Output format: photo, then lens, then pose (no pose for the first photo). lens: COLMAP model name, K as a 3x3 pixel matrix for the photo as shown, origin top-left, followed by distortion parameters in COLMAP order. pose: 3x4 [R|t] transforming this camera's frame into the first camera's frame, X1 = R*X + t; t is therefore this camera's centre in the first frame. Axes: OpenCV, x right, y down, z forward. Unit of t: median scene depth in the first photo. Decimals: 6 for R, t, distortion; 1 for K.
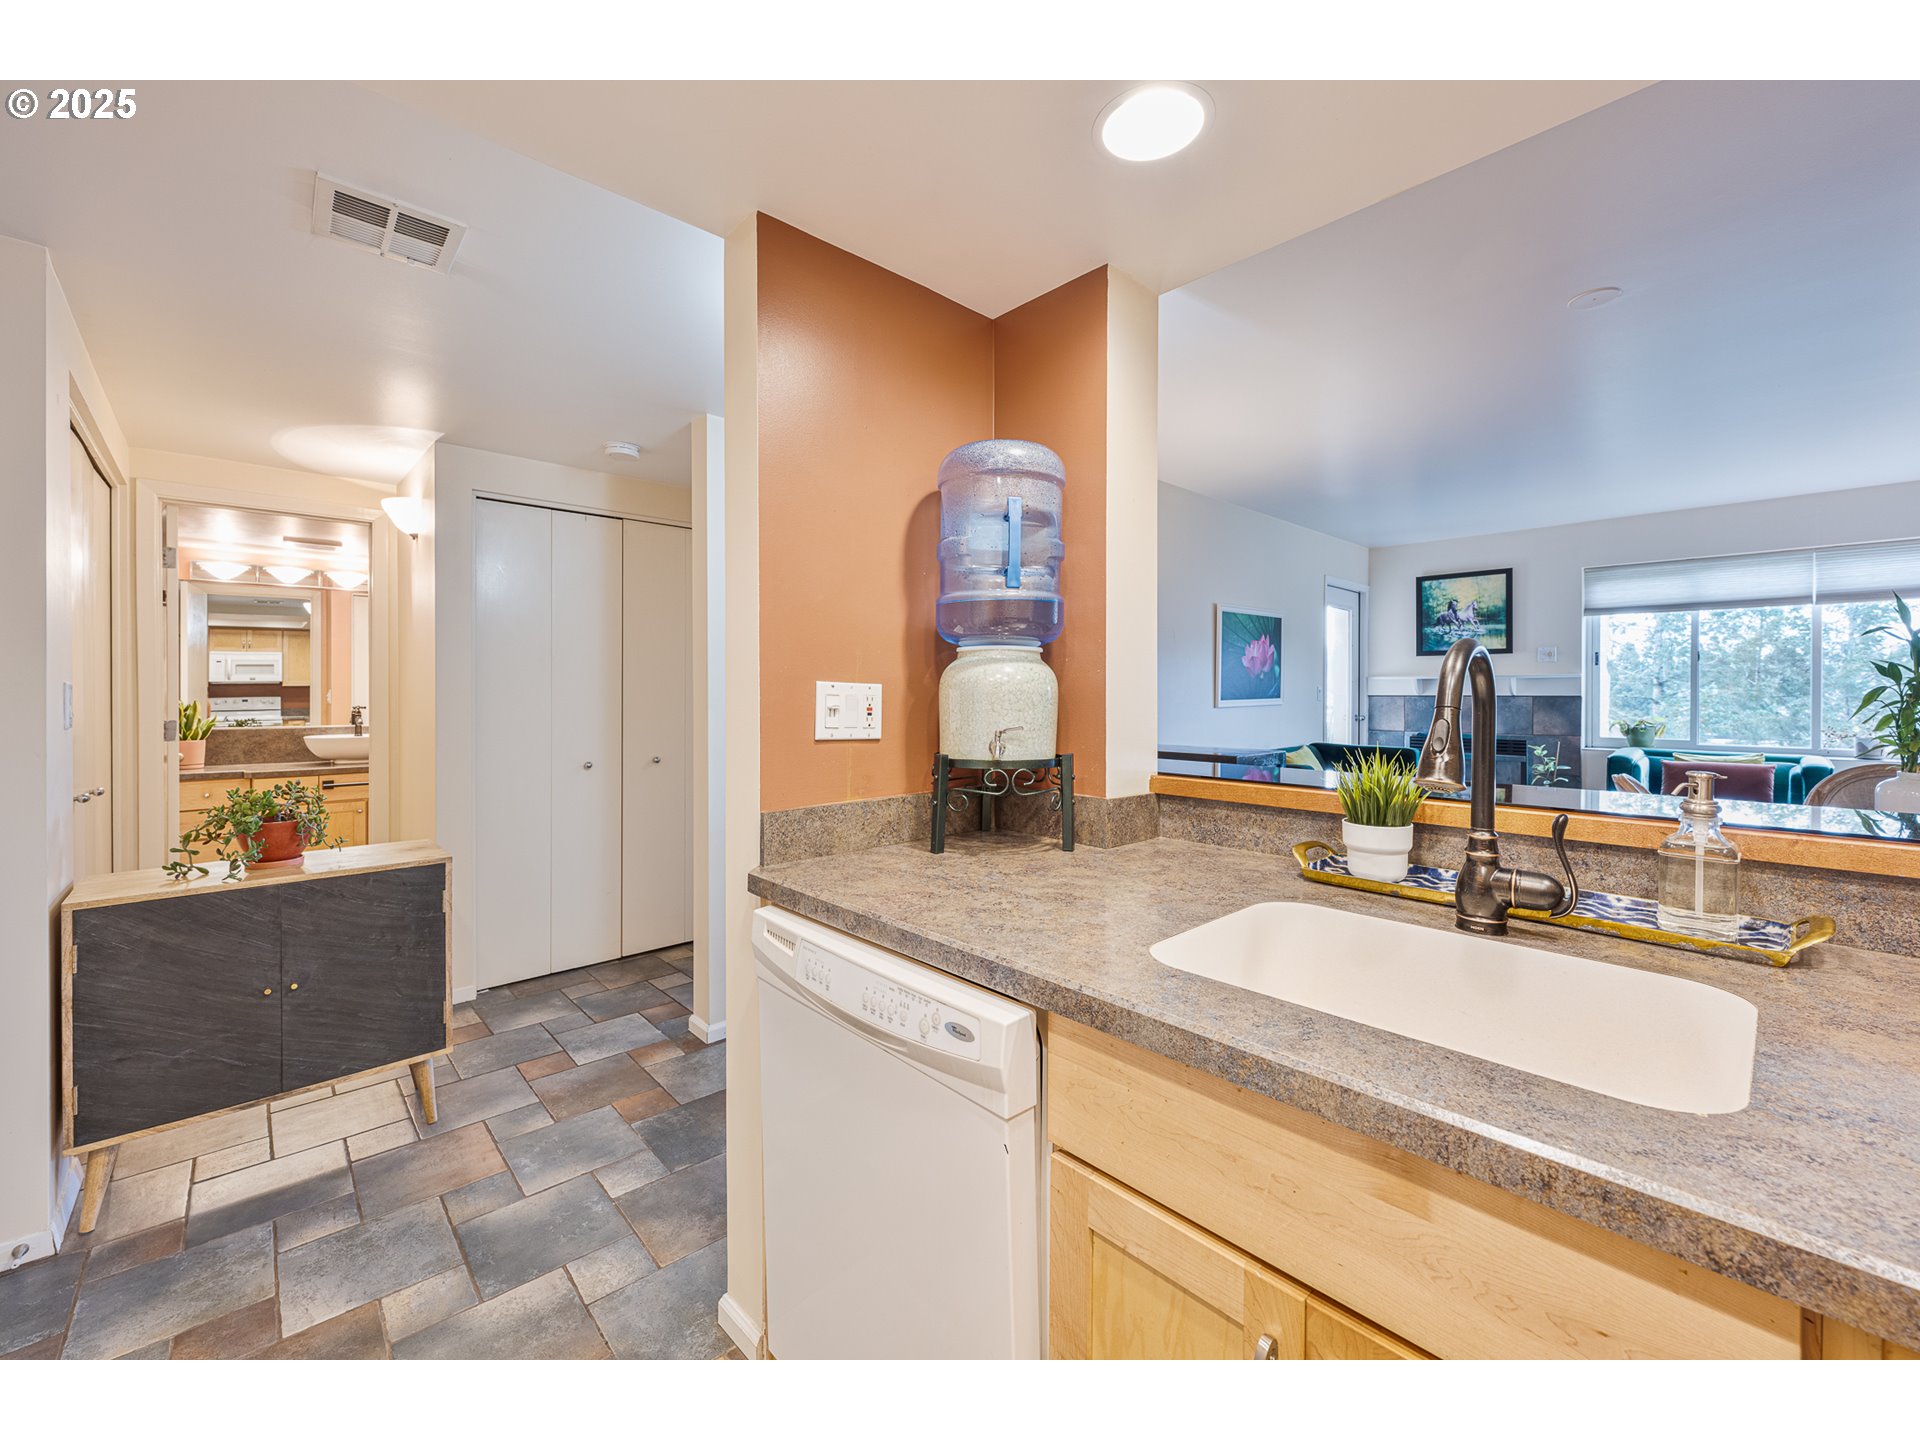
lens RADIAL K [[787.1, 0, 938.0], [0, 787.1, 692.9], [0, 0, 1]] dist [-0.001028, -0.000499]
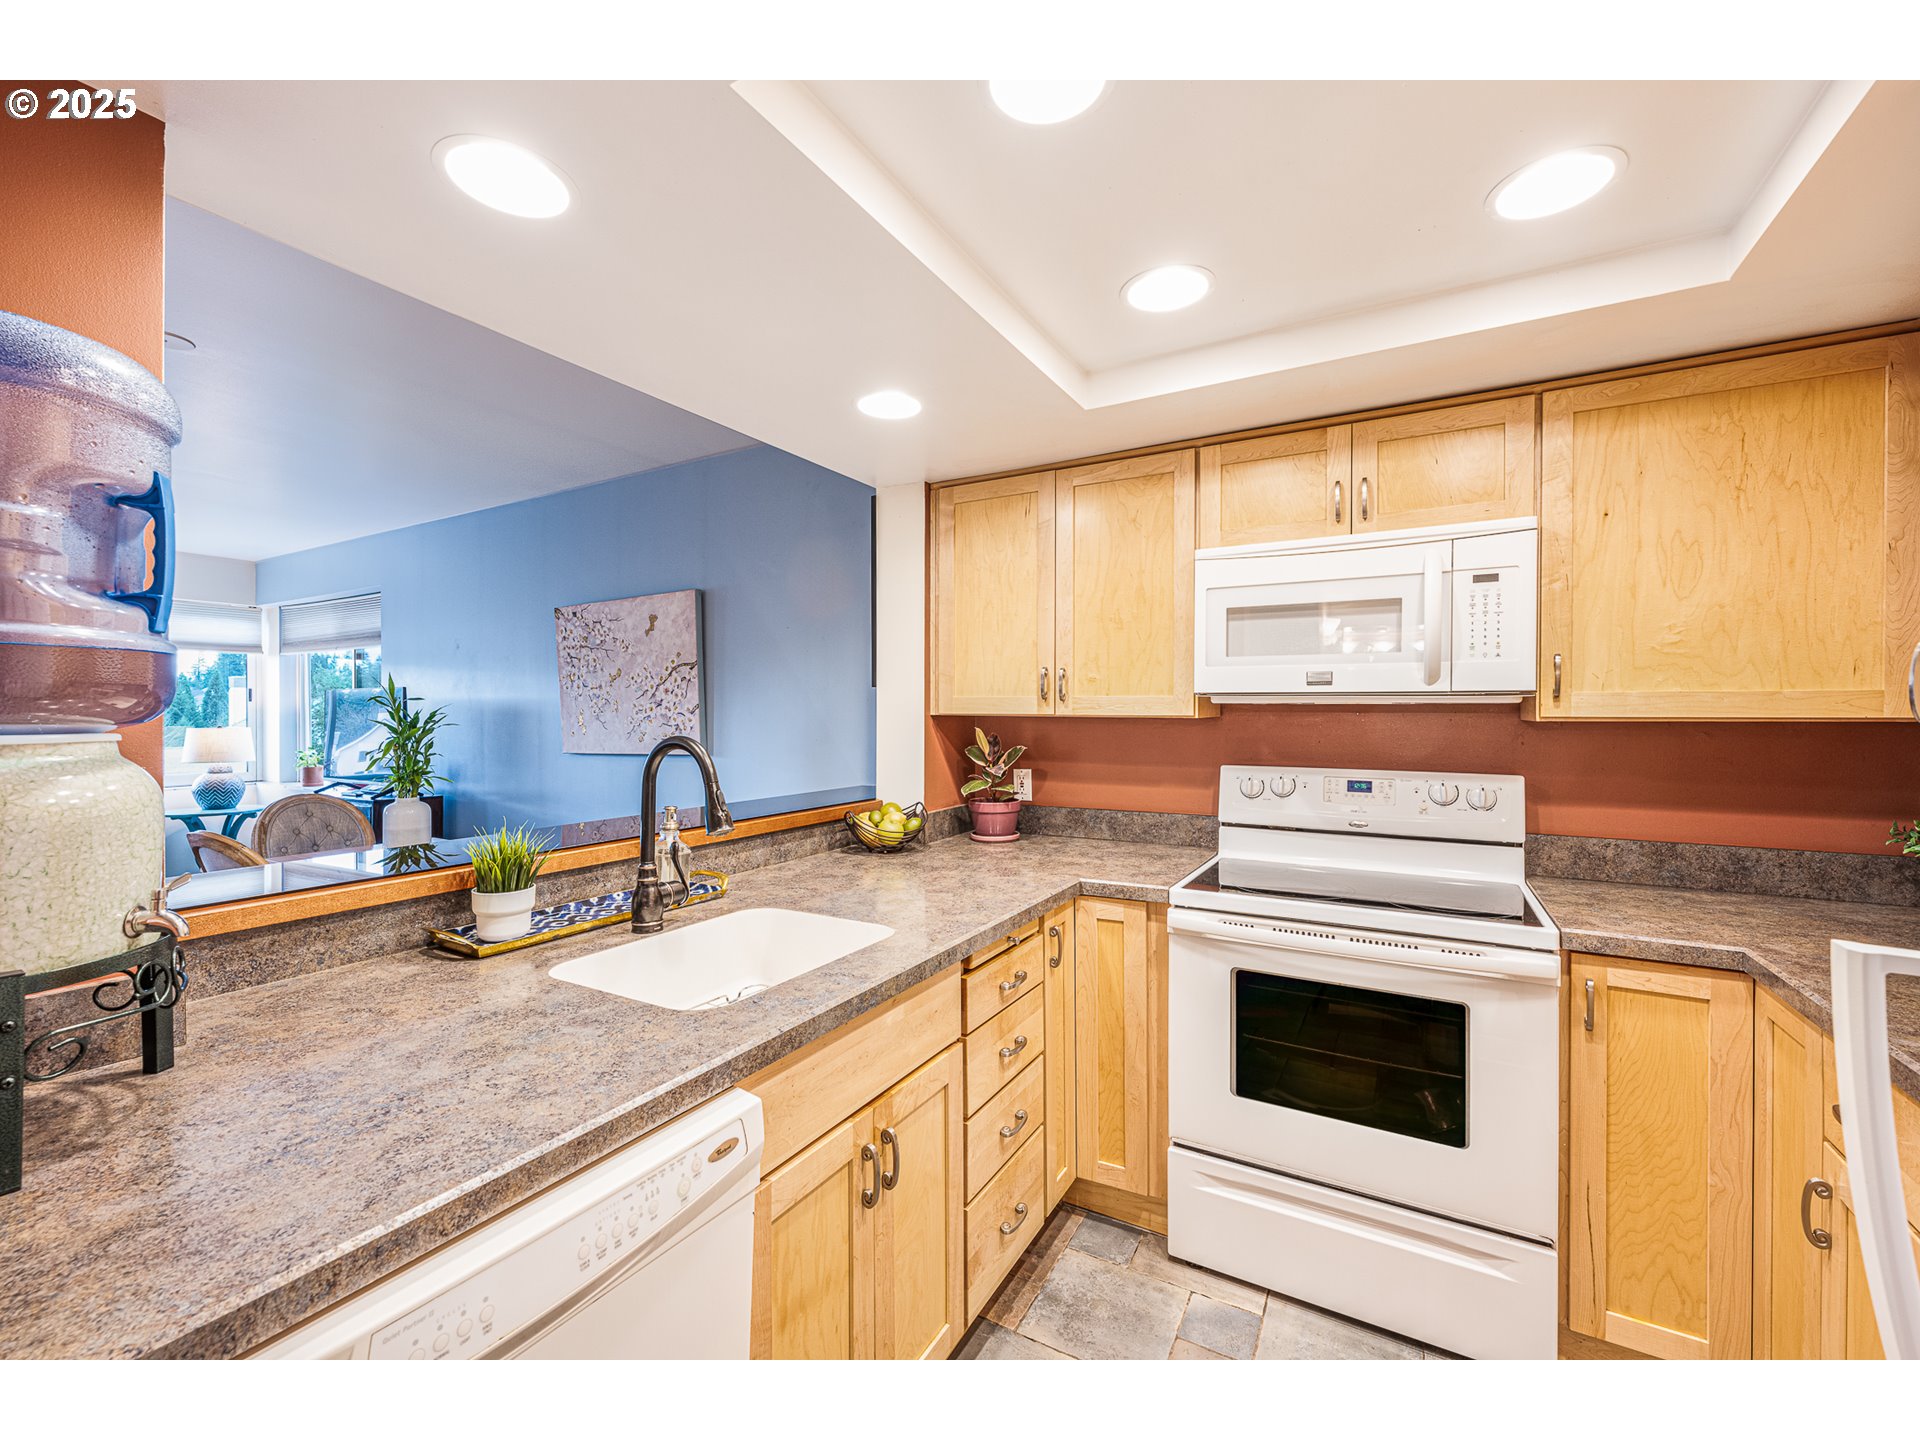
lens RADIAL K [[787.1, 0, 958.7], [0, 787.1, 720.1], [0, 0, 1]] dist [-0.001028, -0.000499]
pose [[-0.312377, -0.010097, 0.949905, -0.166961], [0.002116, 0.999934, 0.011324, -0.020483], [-0.949956, 0.005548, -0.312334, 0.170195]]
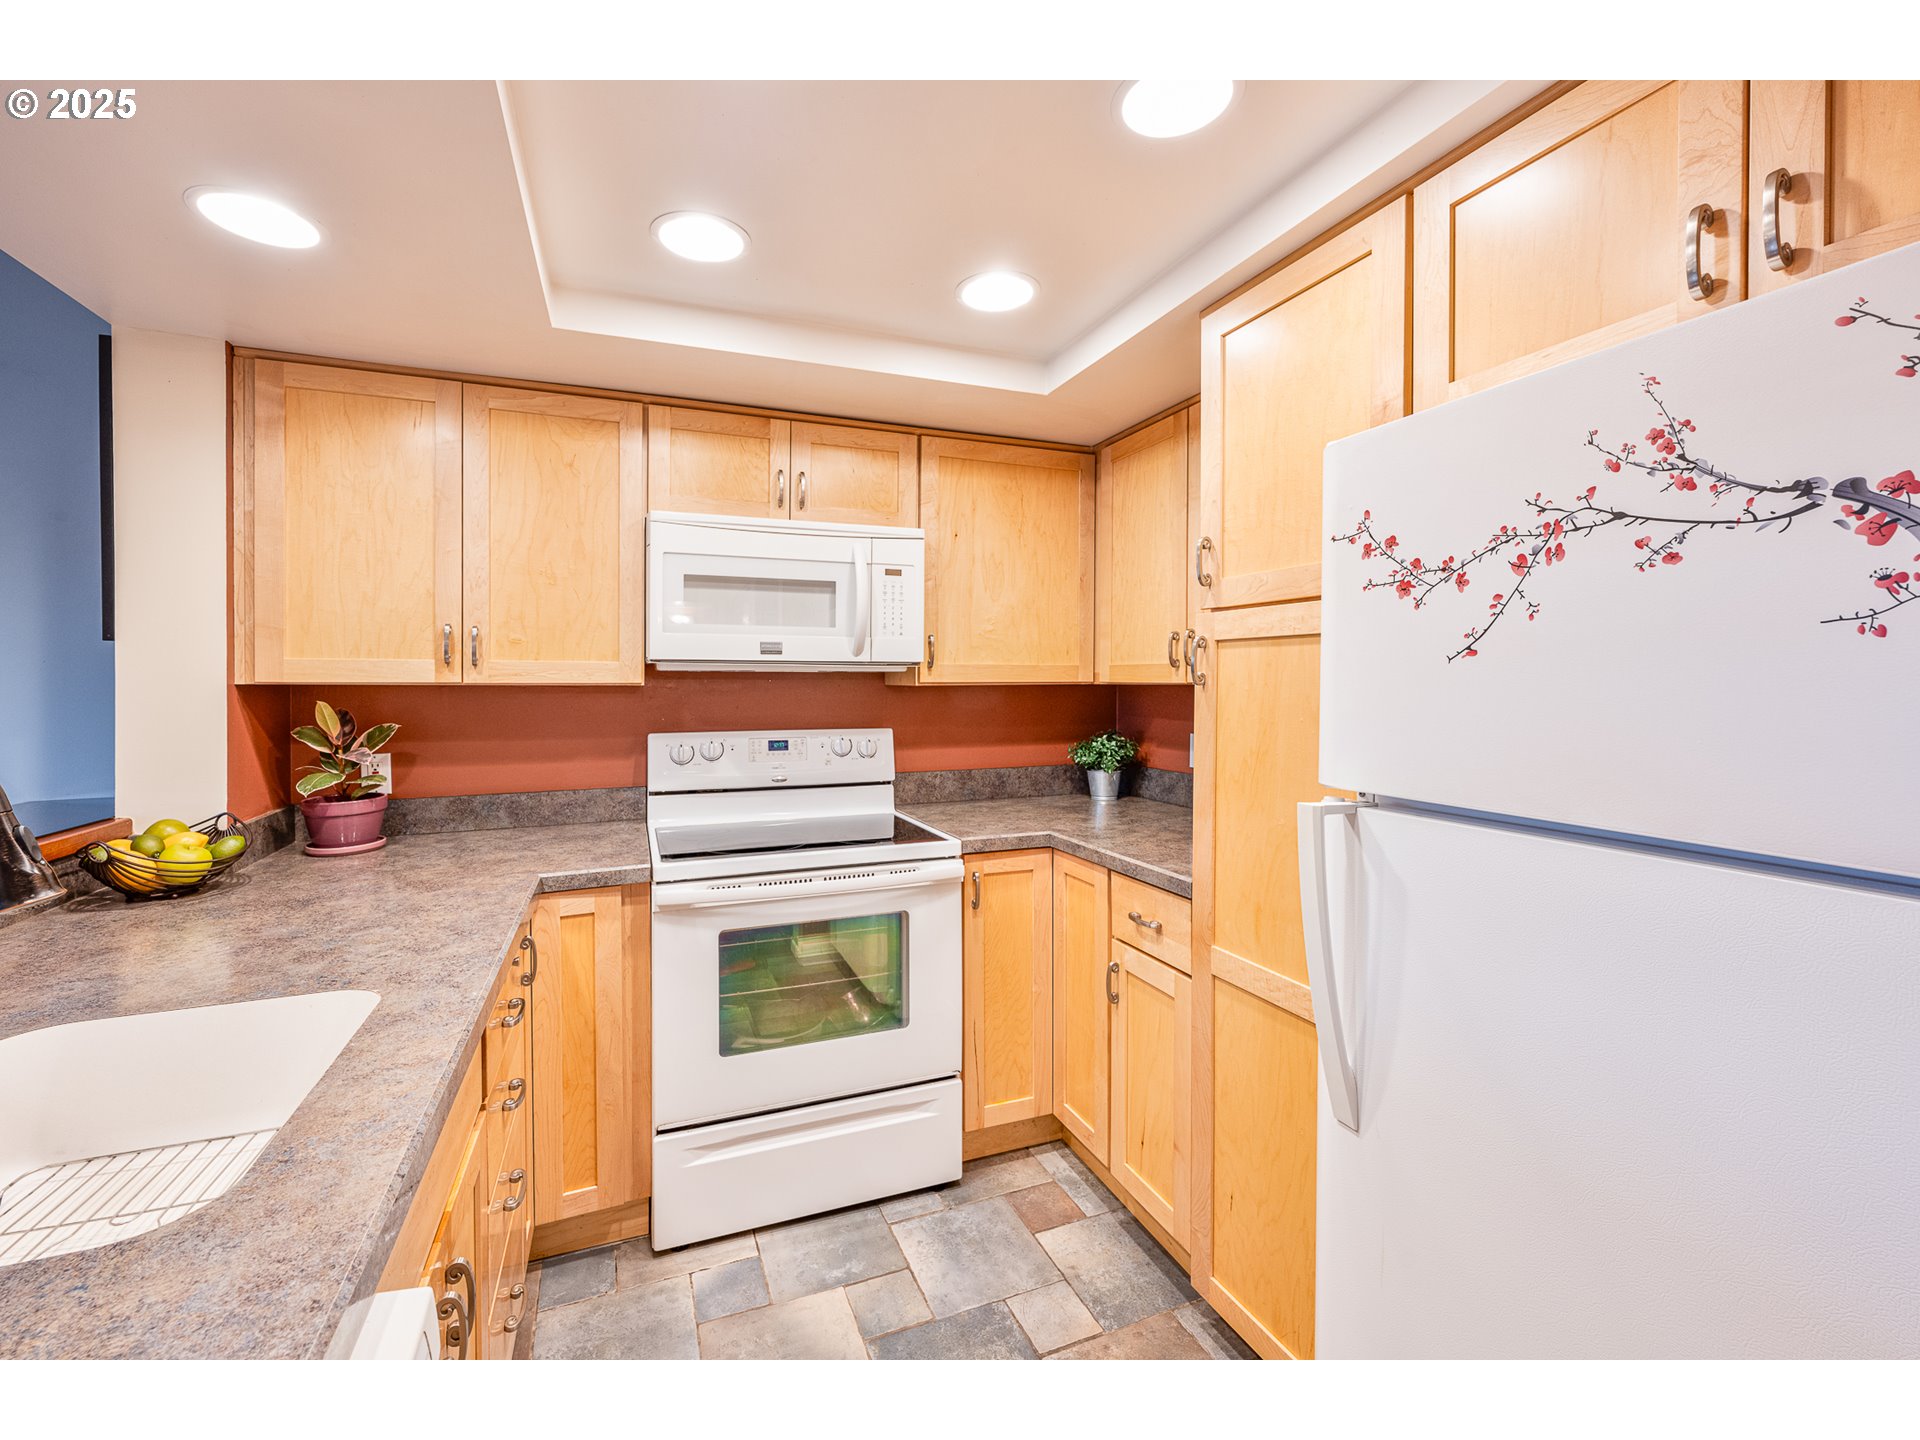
lens RADIAL K [[787.1, 0, 907.1], [0, 787.1, 689.2], [0, 0, 1]] dist [-0.001028, -0.000499]
pose [[-0.927914, -0.002843, 0.372784, -0.090996], [0.002839, 0.999888, 0.014690, -0.020160], [-0.372784, 0.014689, -0.927802, 0.234908]]
